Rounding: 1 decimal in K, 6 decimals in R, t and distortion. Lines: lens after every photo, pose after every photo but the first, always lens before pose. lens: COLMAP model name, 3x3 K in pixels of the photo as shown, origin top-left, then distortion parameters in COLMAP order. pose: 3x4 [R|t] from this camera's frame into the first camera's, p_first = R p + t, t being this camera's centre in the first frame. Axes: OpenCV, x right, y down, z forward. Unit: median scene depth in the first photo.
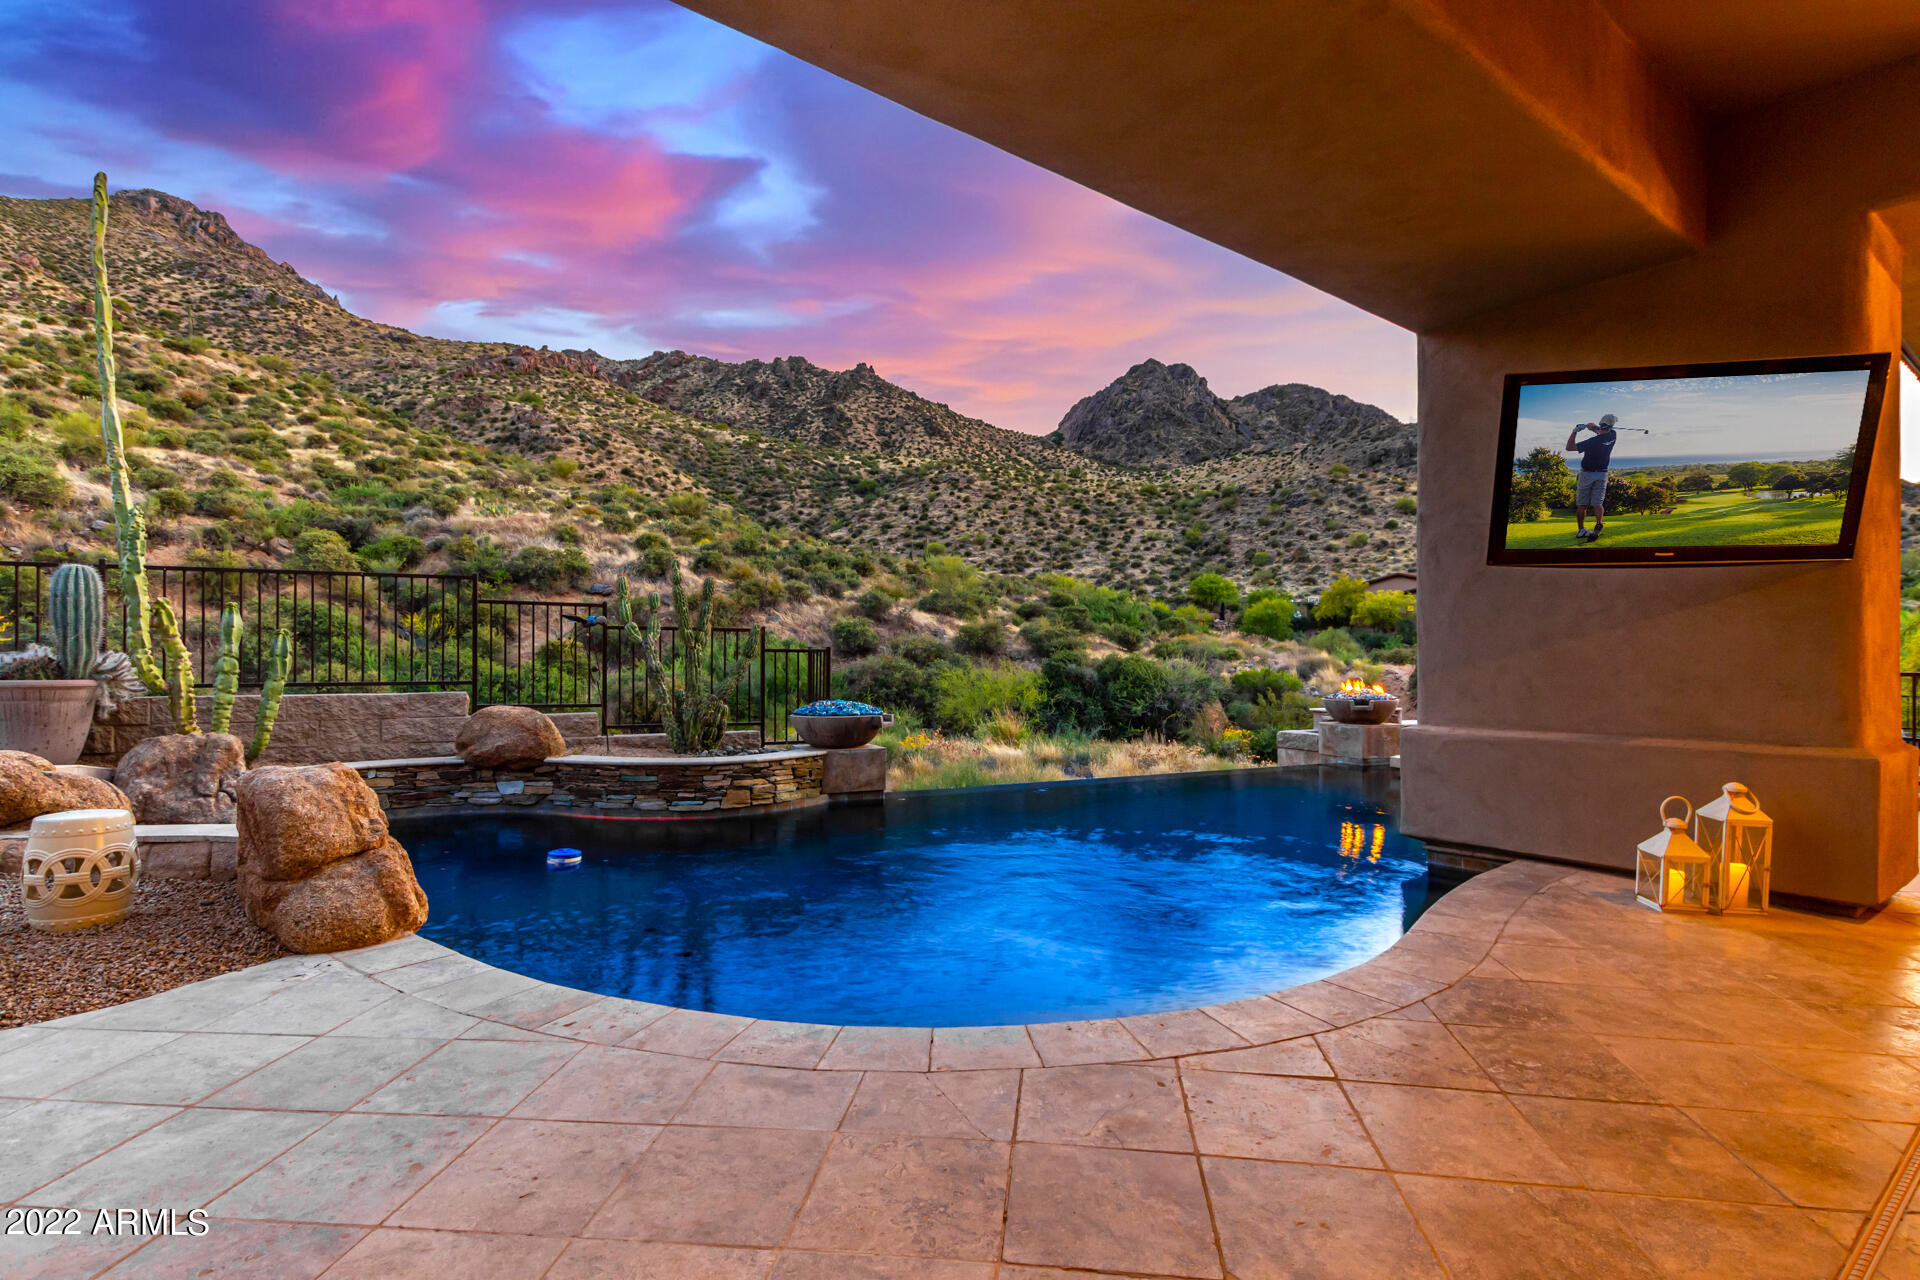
lens RADIAL K [[958.8, 0, 972.7], [0, 958.8, 640.6], [0, 0, 1]] dist [0.026858, -0.000102]
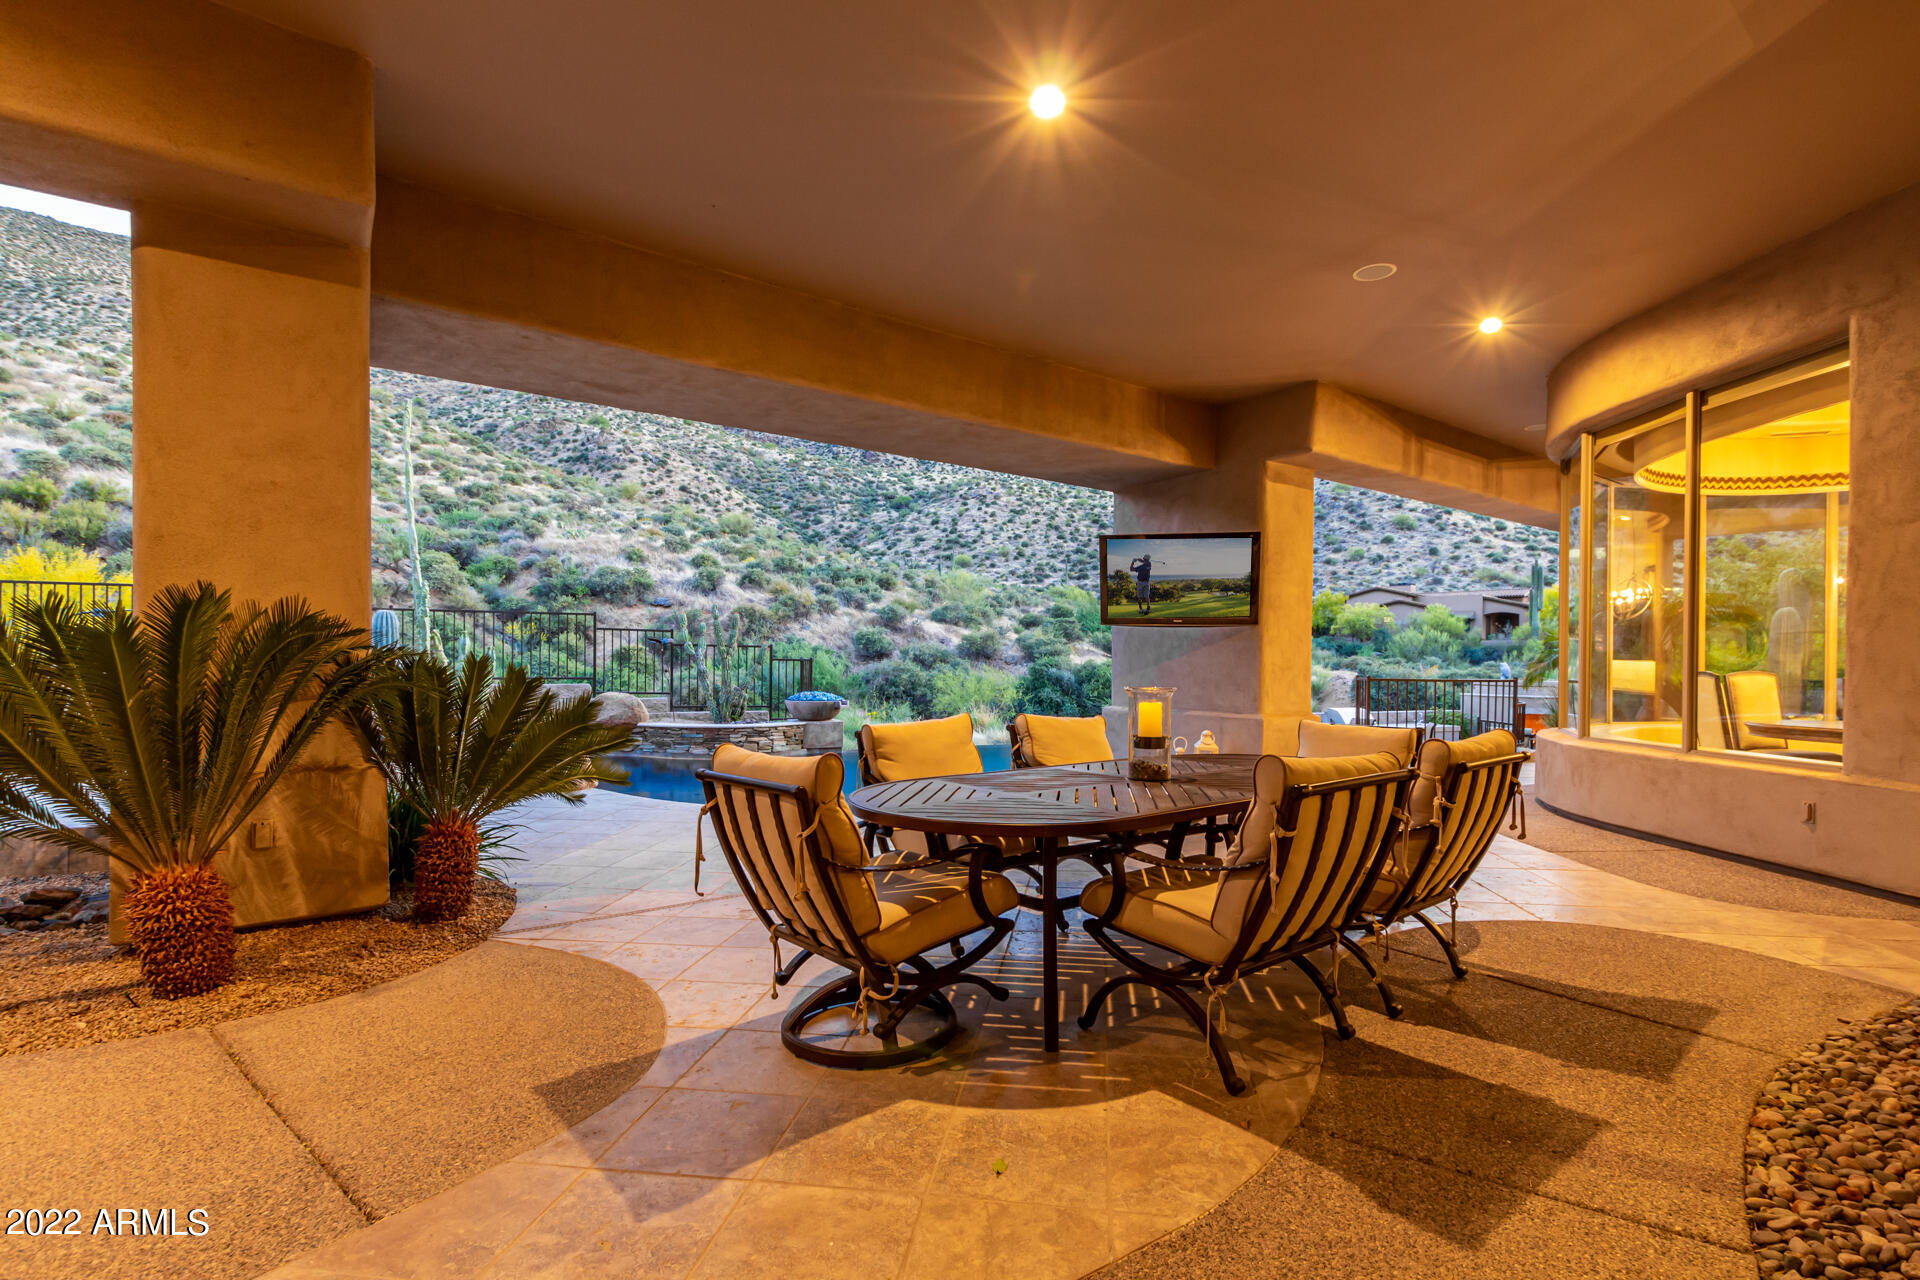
lens RADIAL K [[910.5, 0, 962.7], [0, 910.5, 652.0], [0, 0, 1]] dist [0.028874, -0.015433]
pose [[0.998813, 0.007777, -0.048079, 0.013310], [-0.007349, 0.999932, 0.009083, -0.001437], [0.048146, -0.008719, 0.998802, -0.037795]]
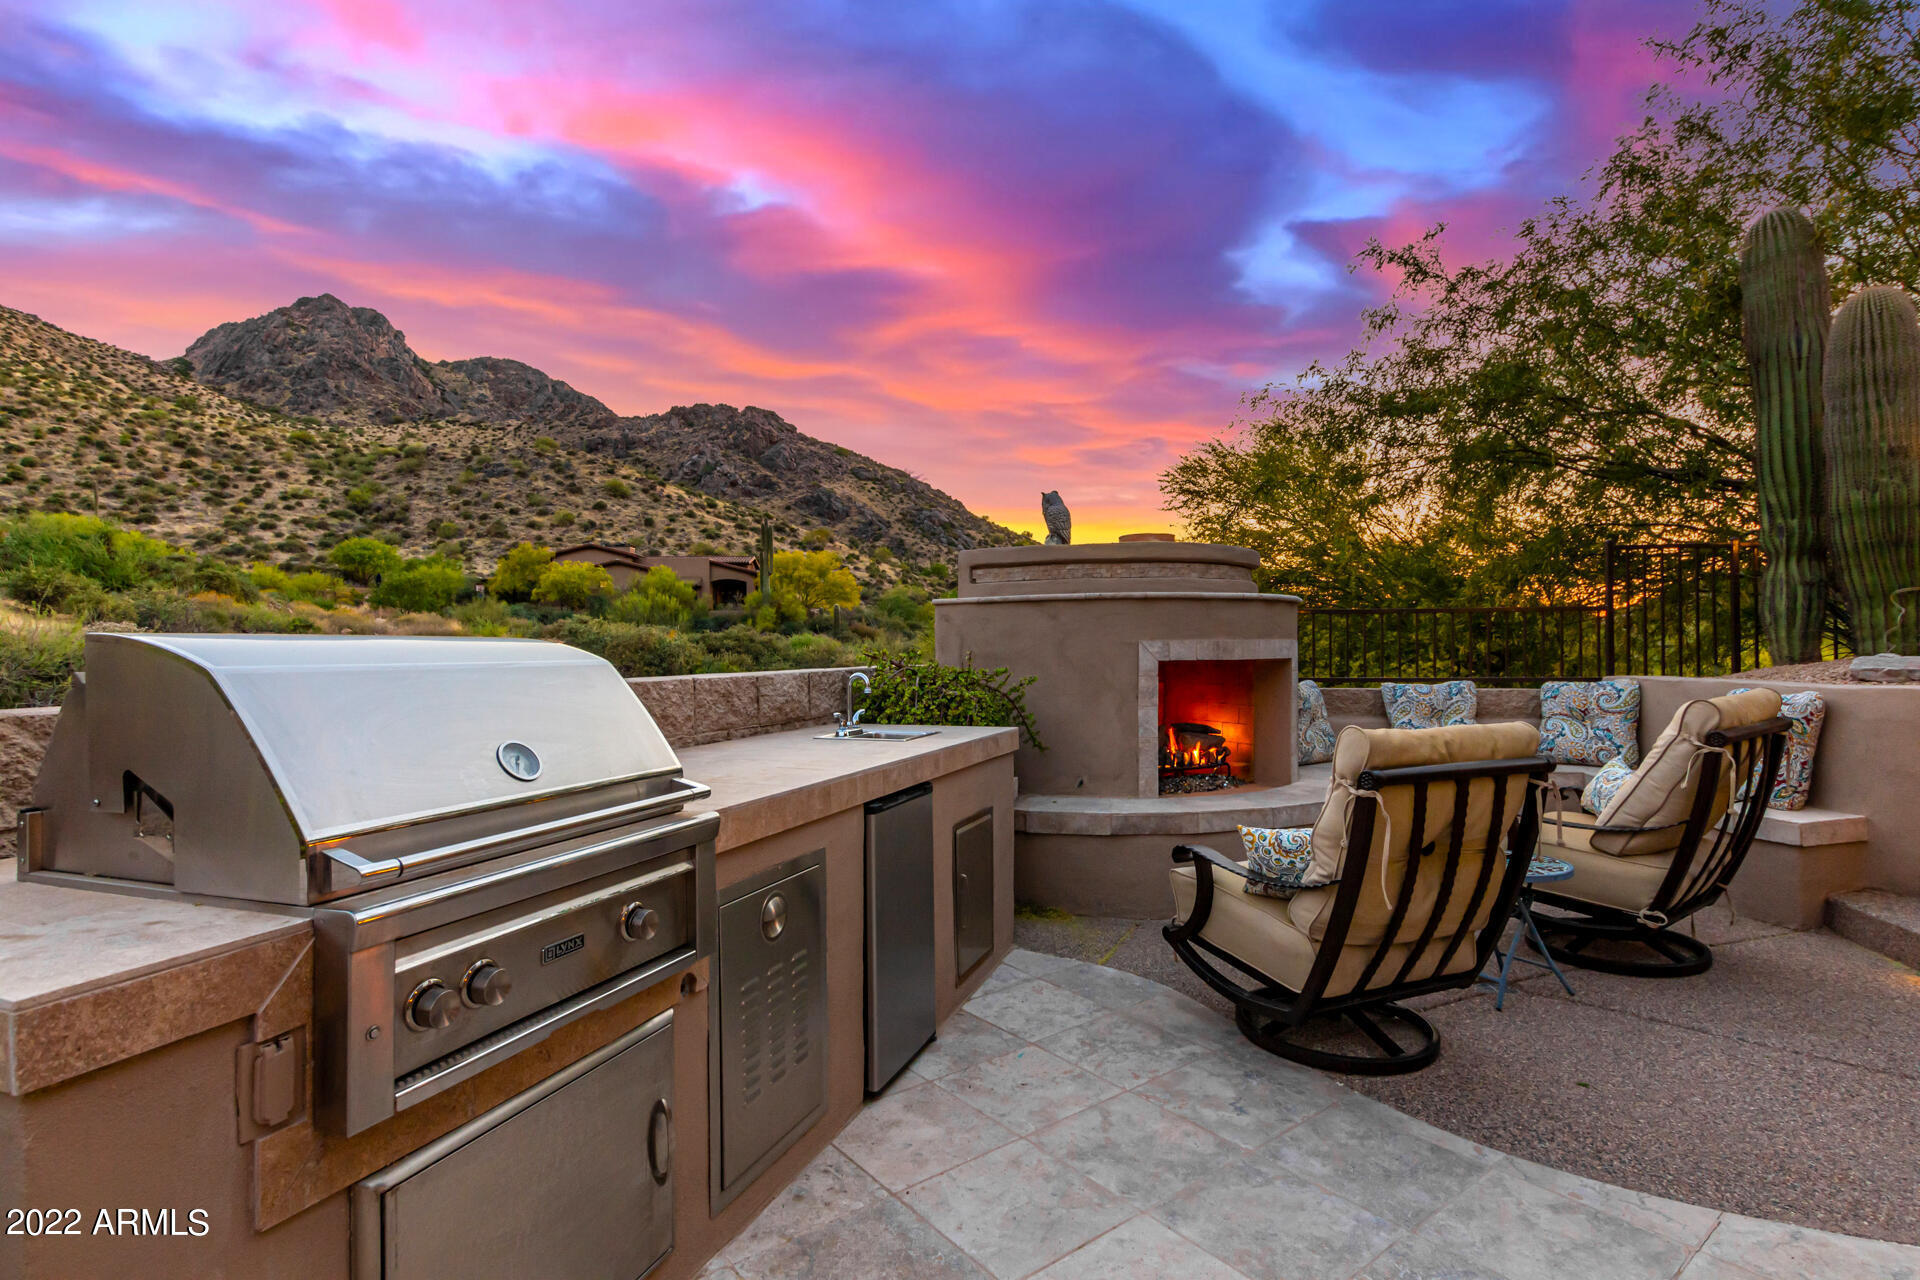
lens RADIAL K [[910.5, 0, 962.7], [0, 910.5, 652.0], [0, 0, 1]] dist [0.028874, -0.015433]
pose [[0.721376, -0.010157, 0.692469, 0.065625], [-0.001538, 0.999866, 0.016268, 0.008648], [-0.692542, -0.012801, 0.721264, 0.099129]]
